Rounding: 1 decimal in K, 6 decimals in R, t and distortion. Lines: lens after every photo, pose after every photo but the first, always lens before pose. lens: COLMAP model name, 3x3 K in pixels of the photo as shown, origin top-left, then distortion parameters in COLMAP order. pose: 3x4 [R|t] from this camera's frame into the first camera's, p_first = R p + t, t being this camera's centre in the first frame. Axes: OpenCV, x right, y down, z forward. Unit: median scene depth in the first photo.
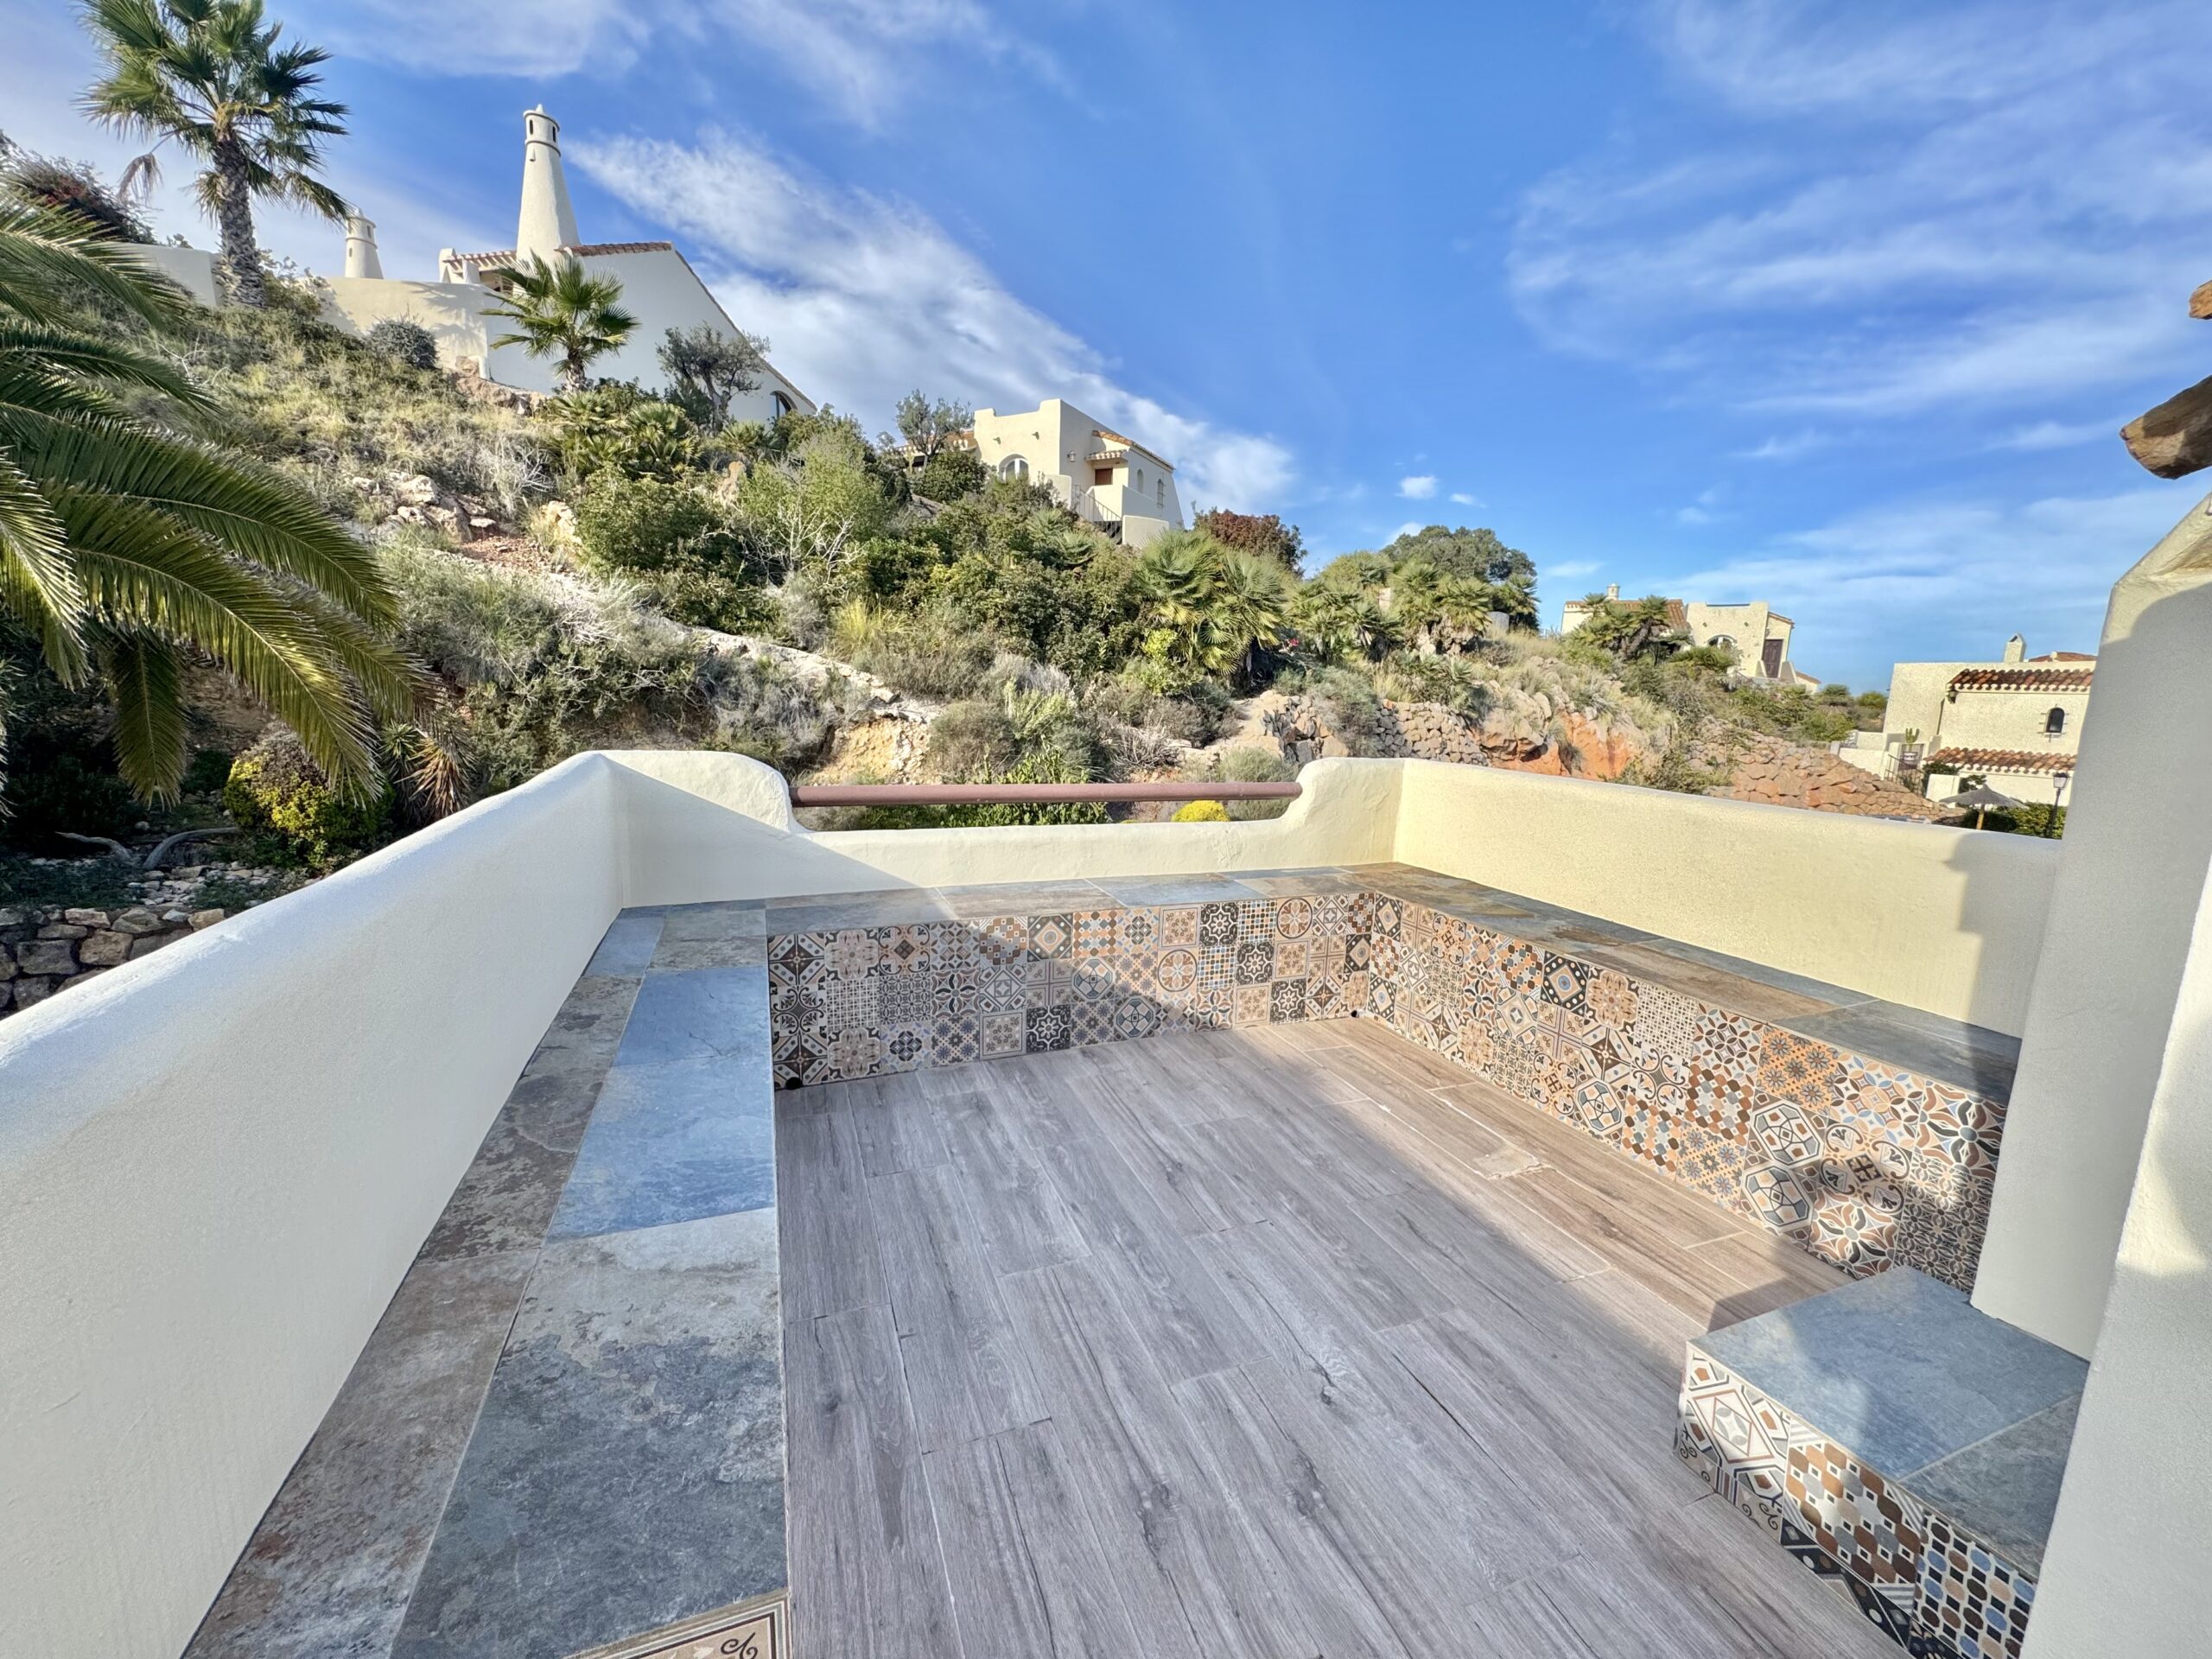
lens RADIAL K [[881.6, 0, 1105.7], [0, 881.6, 820.2], [0, 0, 1]] dist [-0.003085, 0.000354]
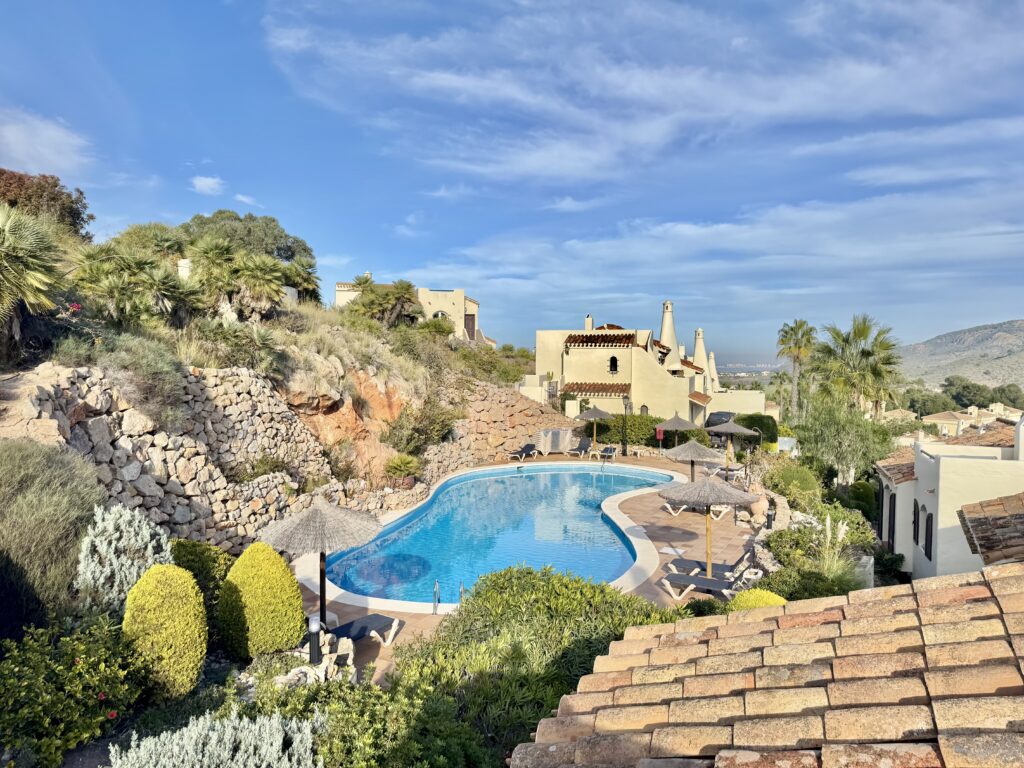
lens RADIAL K [[700.5, 0, 512.0], [0, 700.5, 384.0], [0, 0, 1]] dist [0.144152, -0.227743]
pose [[0.750825, -0.048734, 0.658701, 0.042182], [0.112633, 0.992114, -0.054984, -0.023566], [-0.650827, 0.115475, 0.750393, 0.119330]]
